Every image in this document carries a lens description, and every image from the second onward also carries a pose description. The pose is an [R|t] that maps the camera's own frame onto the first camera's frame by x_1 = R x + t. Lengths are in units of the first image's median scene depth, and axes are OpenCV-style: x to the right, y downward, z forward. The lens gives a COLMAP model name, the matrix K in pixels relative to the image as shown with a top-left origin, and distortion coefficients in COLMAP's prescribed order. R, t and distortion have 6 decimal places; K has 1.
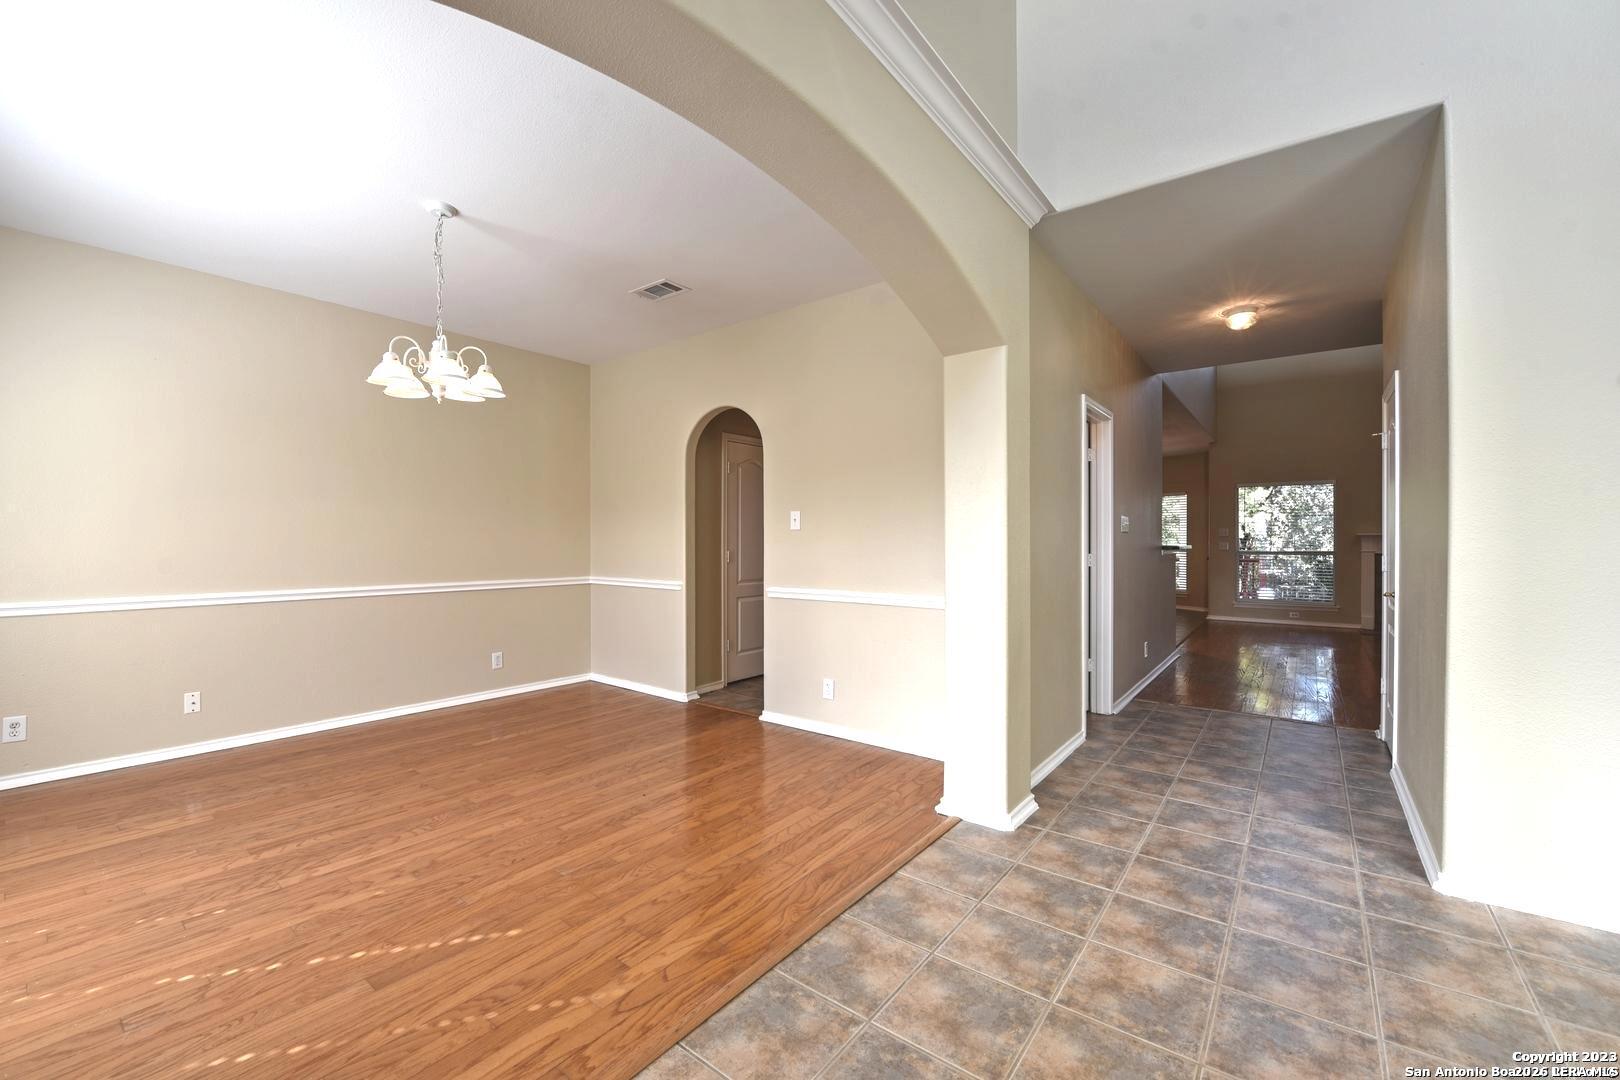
lens RADIAL K [[653.9, 0, 798.4], [0, 653.9, 540.7], [0, 0, 1]] dist [-0.019715, -0.000297]
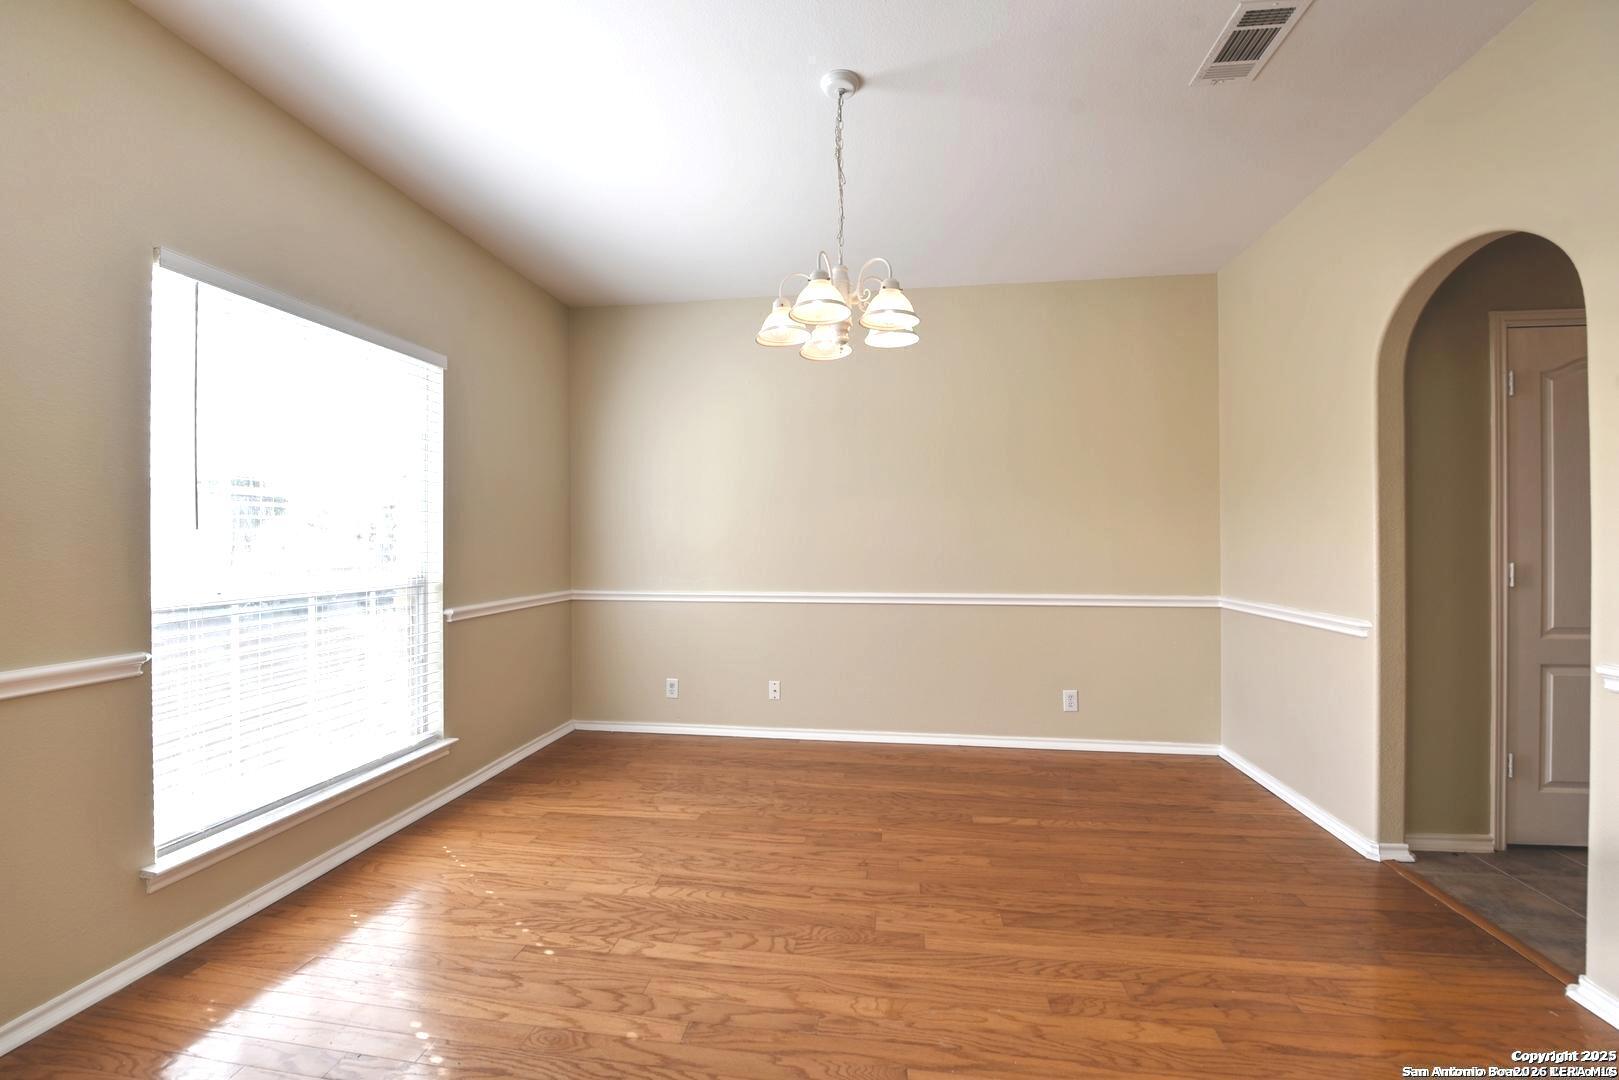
lens RADIAL K [[653.5, 0, 797.9], [0, 653.5, 540.7], [0, 0, 1]] dist [-0.019715, -0.000297]
pose [[0.508074, -0.001995, -0.861311, 0.040366], [0.002320, 0.999997, -0.000948, -0.001480], [0.861310, -0.001517, 0.508078, 0.530451]]
